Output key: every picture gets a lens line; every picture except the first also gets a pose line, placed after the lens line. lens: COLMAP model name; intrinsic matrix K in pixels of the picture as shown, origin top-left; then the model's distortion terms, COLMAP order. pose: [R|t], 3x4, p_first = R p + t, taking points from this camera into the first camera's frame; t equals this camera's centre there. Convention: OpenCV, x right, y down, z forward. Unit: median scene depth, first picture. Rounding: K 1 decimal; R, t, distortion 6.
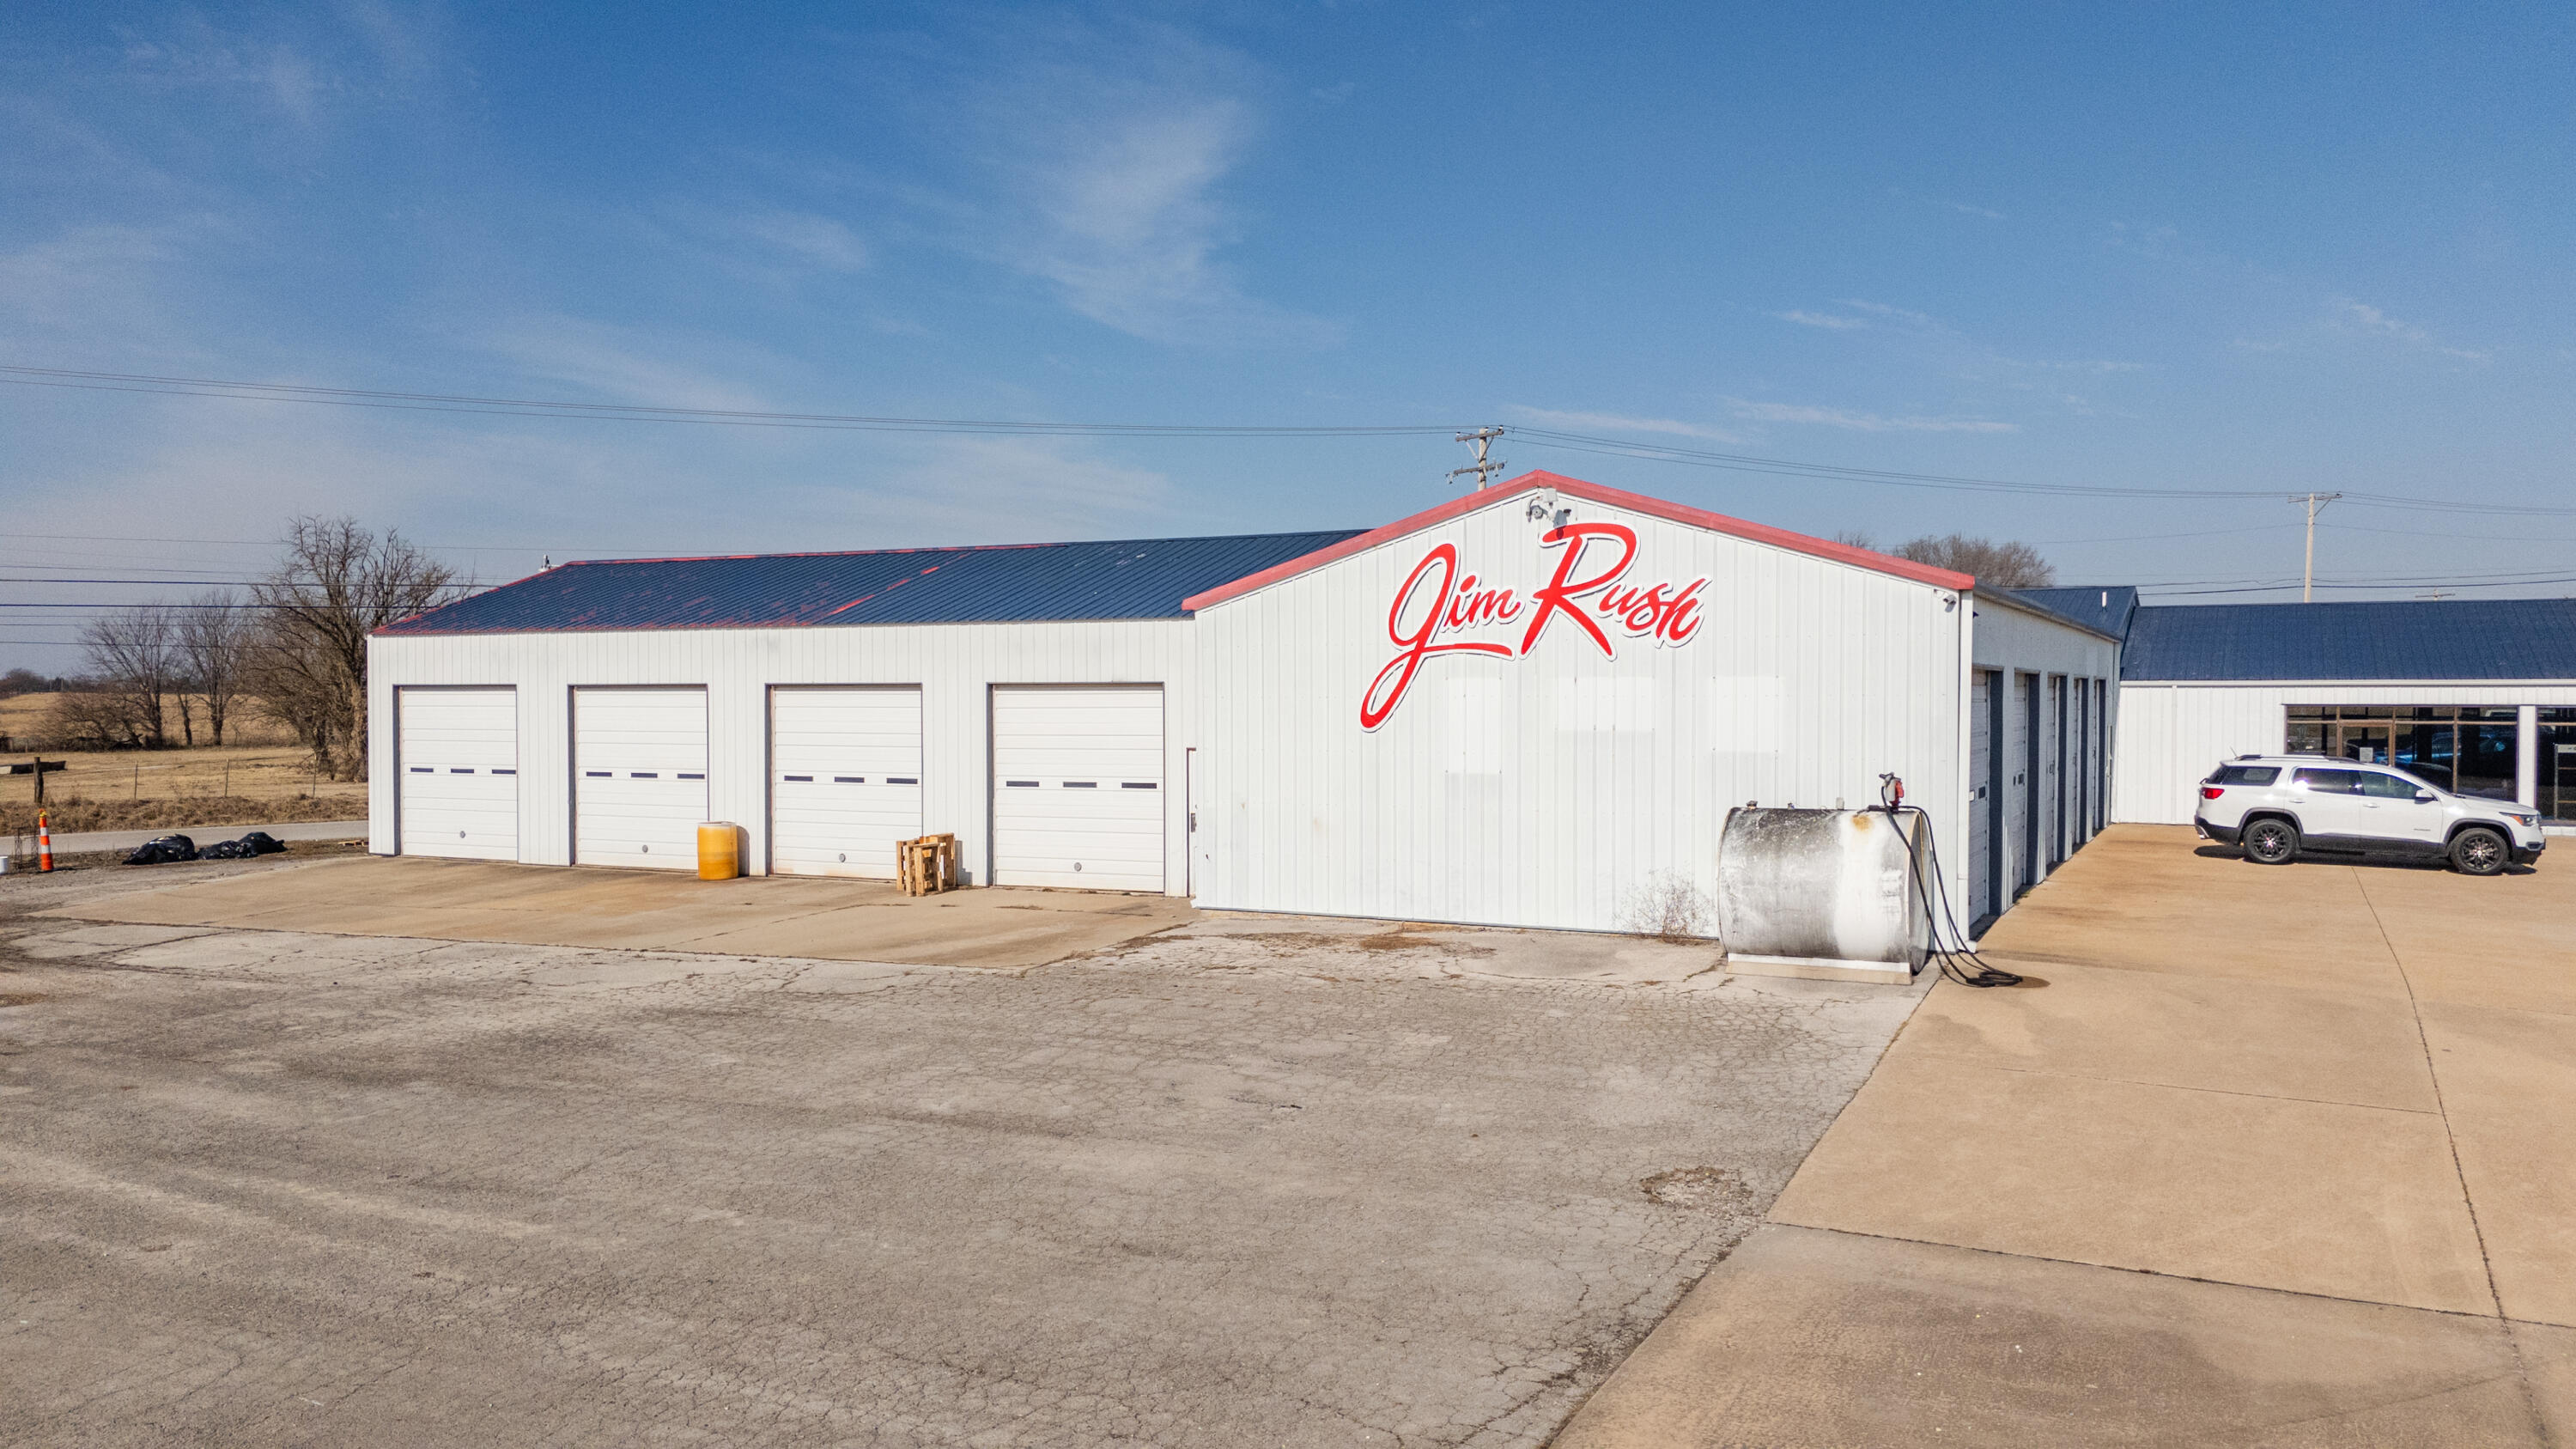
lens RADIAL K [[1885.3, 0, 1293.4], [0, 1885.3, 725.7], [0, 0, 1]] dist [0.087174, -0.100278]
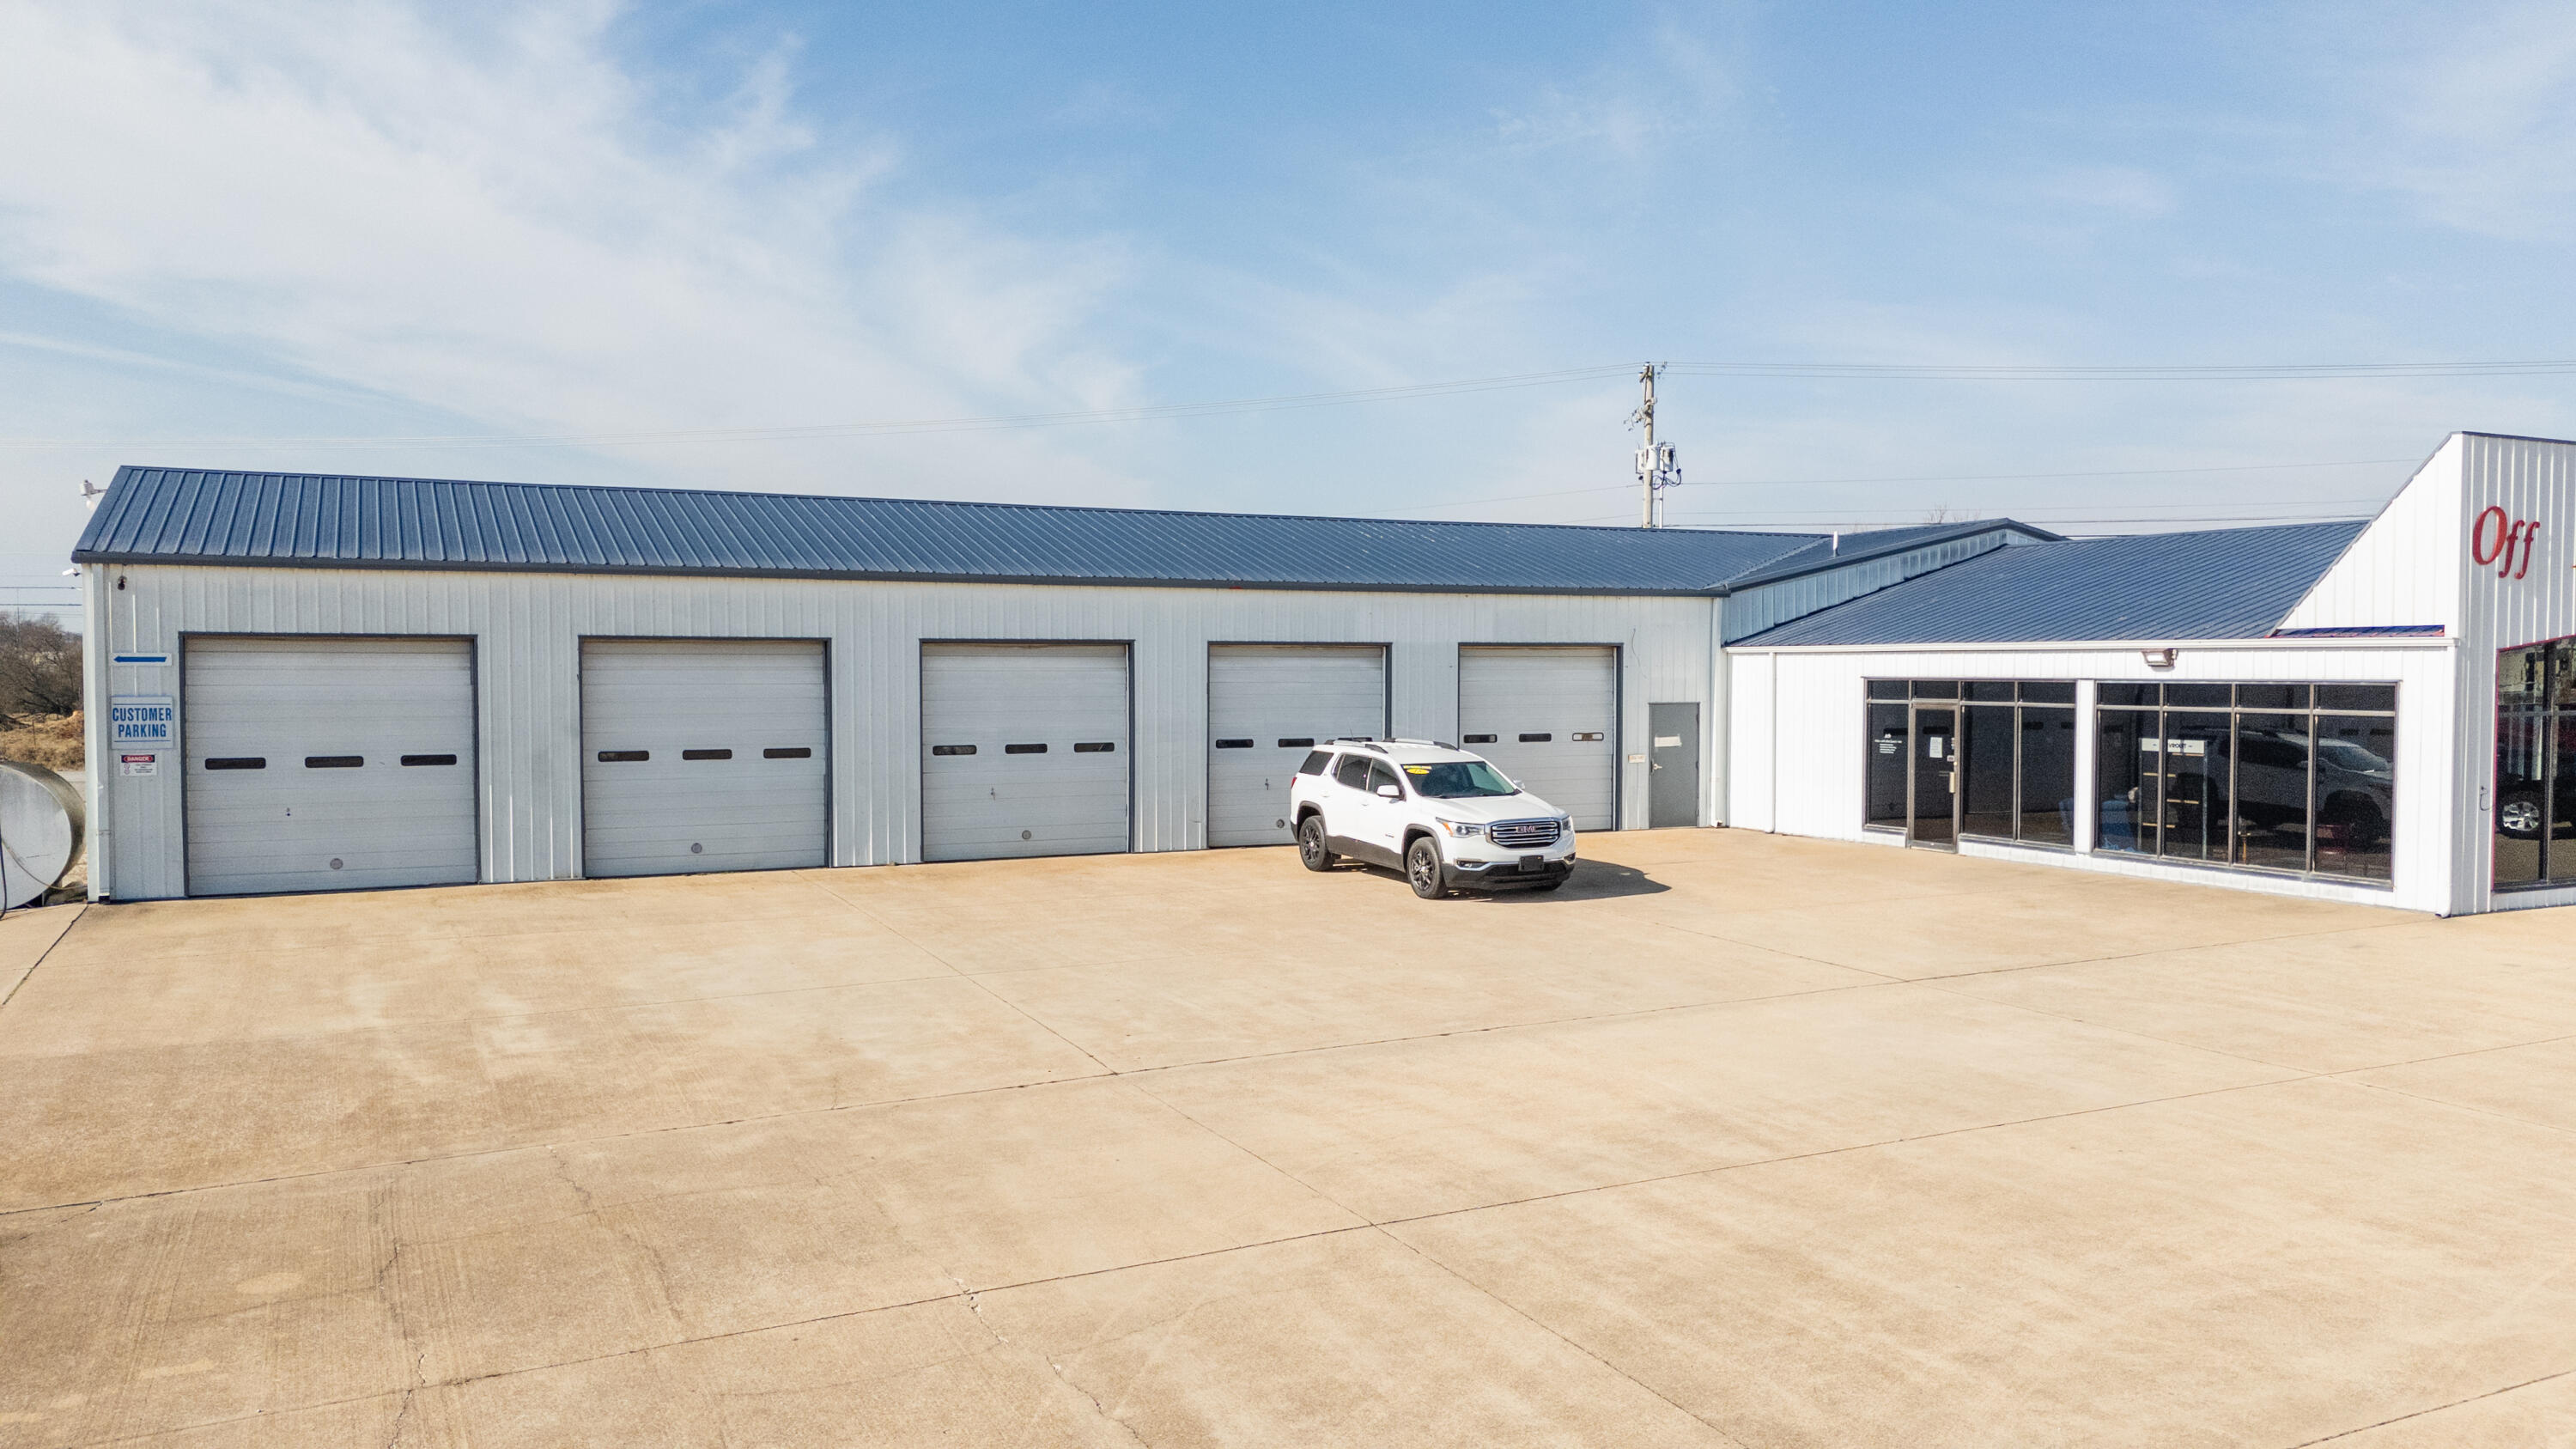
lens RADIAL K [[1885.3, 0, 1293.4], [0, 1885.3, 725.7], [0, 0, 1]] dist [0.087174, -0.100278]
pose [[0.798485, 0.018797, -0.601721, 1.356455], [-0.010166, 0.999791, 0.017742, -0.005296], [0.601929, -0.008050, 0.798509, 0.481952]]
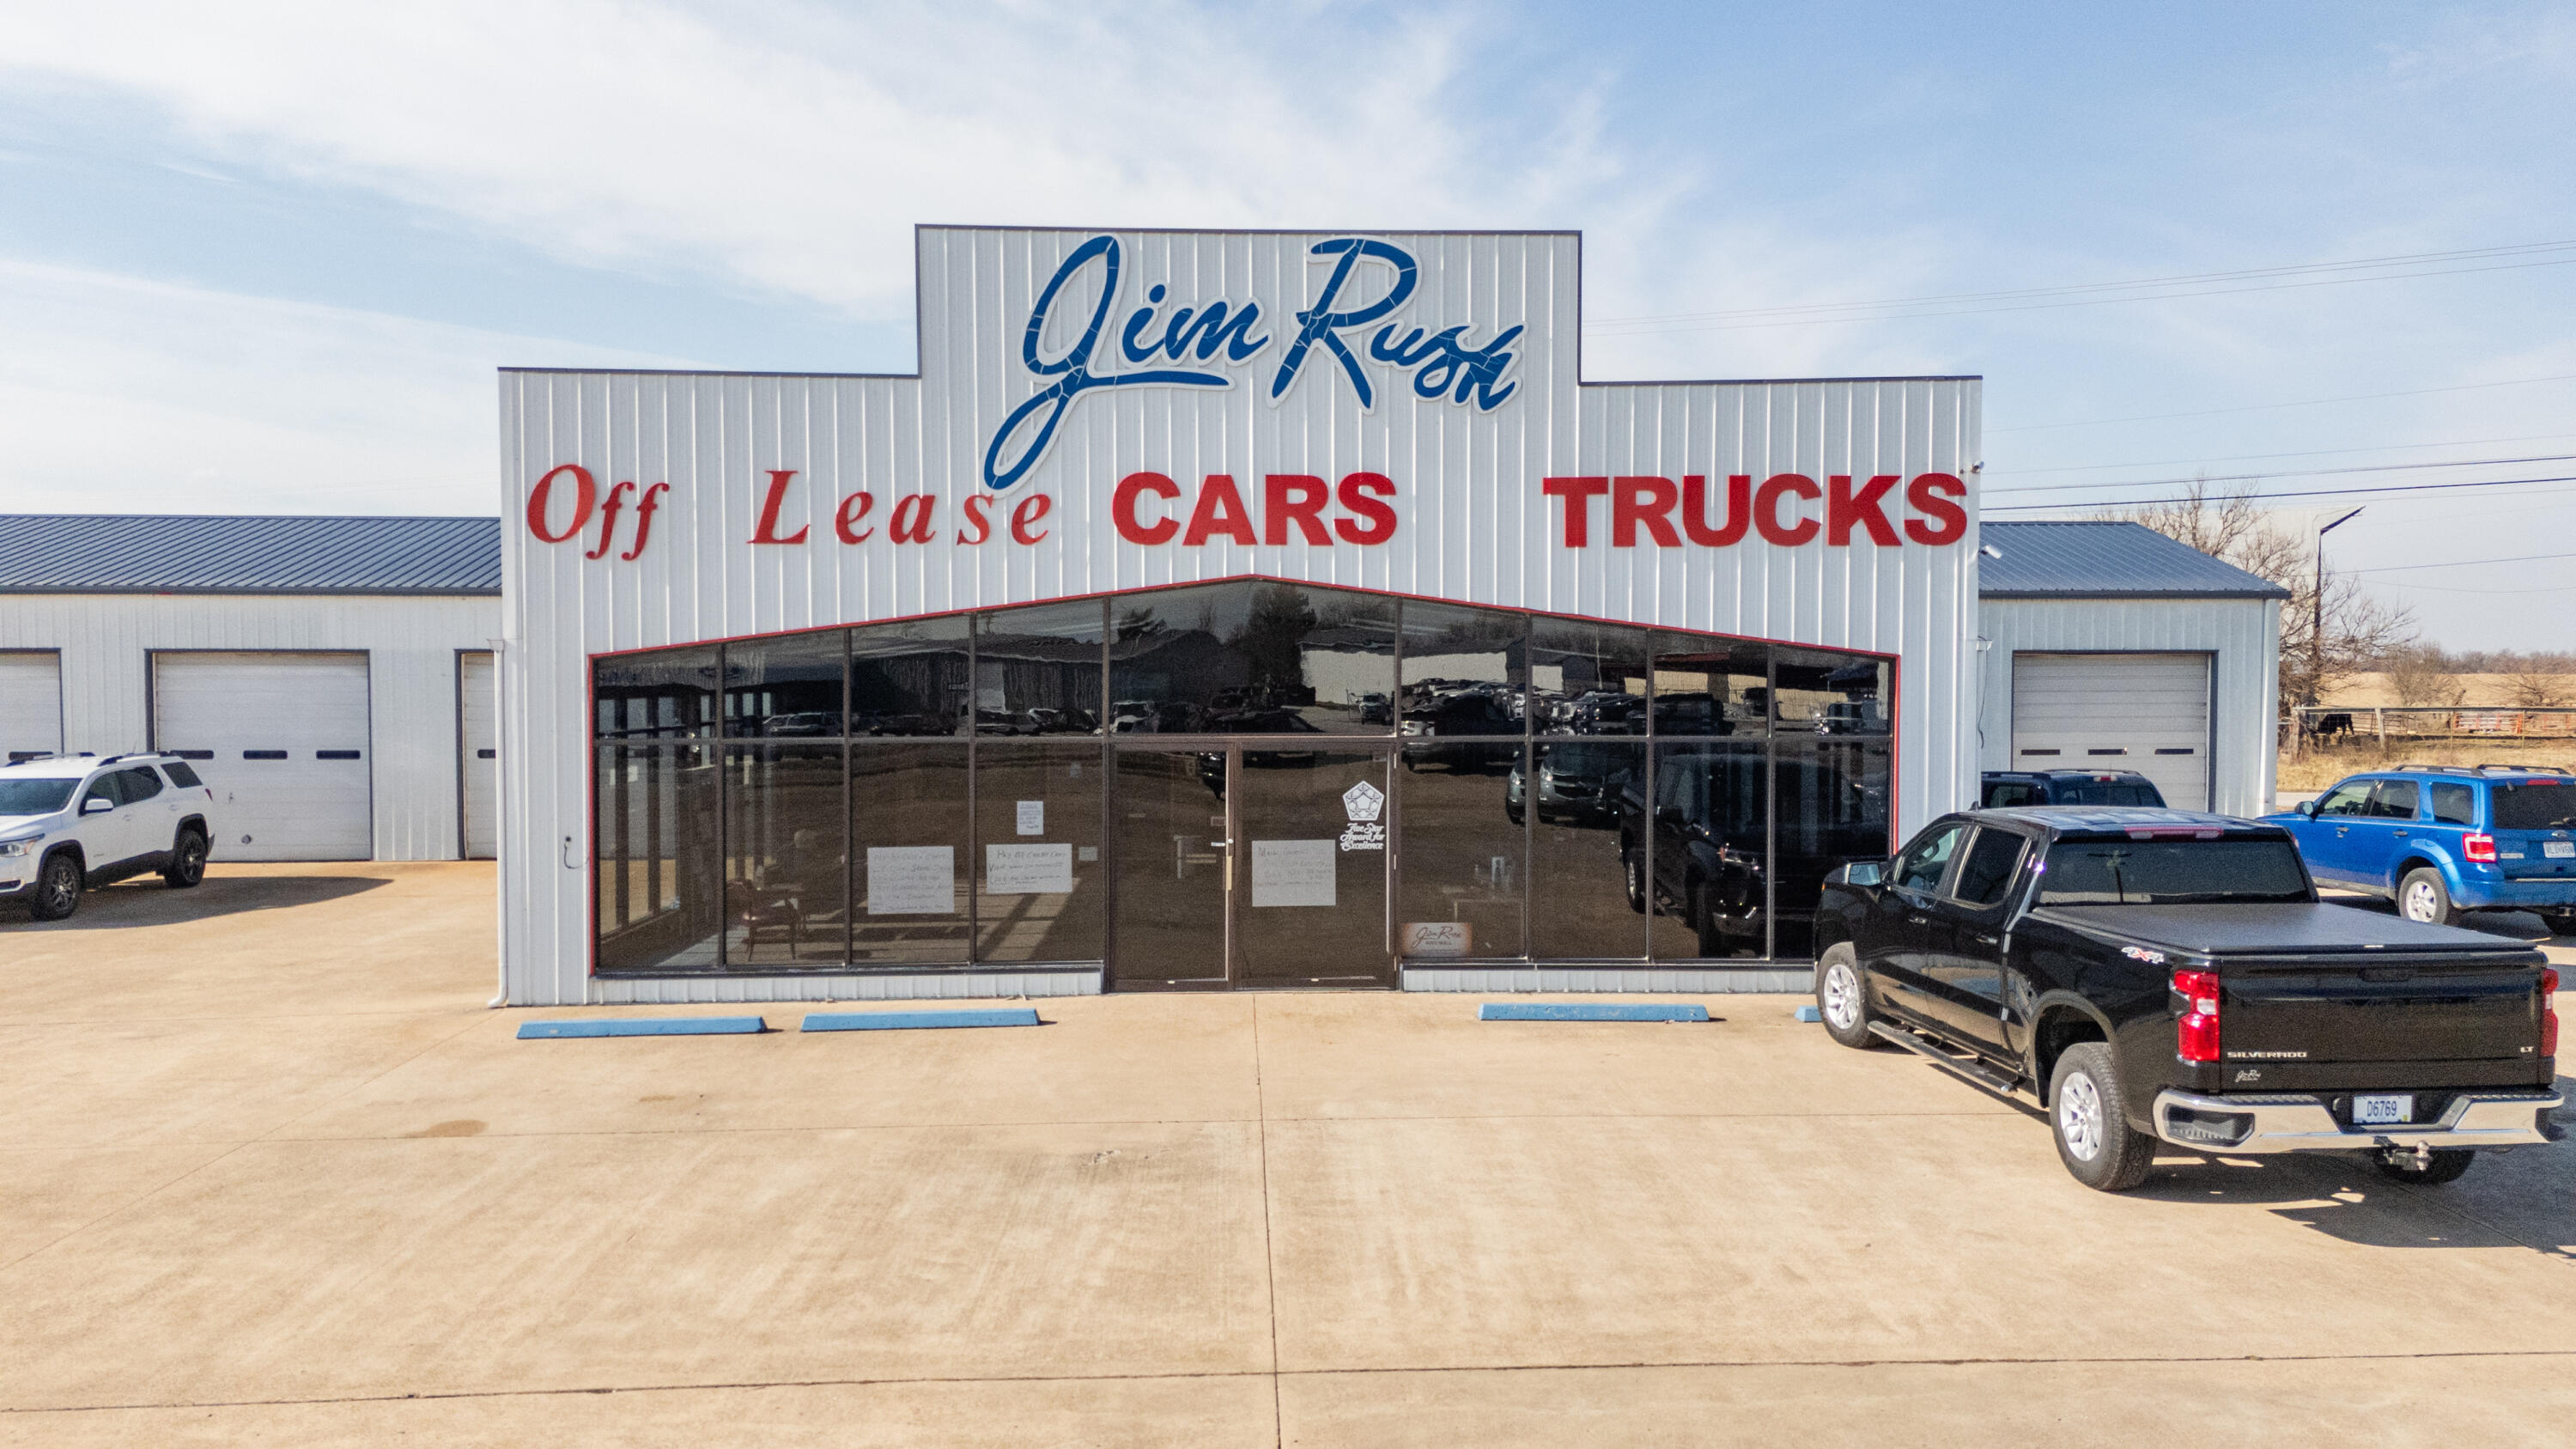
lens RADIAL K [[1868.5, 0, 1285.1], [0, 1868.5, 735.9], [0, 0, 1]] dist [0.150009, -0.185439]
pose [[0.491960, 0.030213, -0.870093, 1.982268], [-0.014621, 0.999543, 0.026441, -0.024446], [0.870495, -0.000286, 0.492177, 1.451781]]
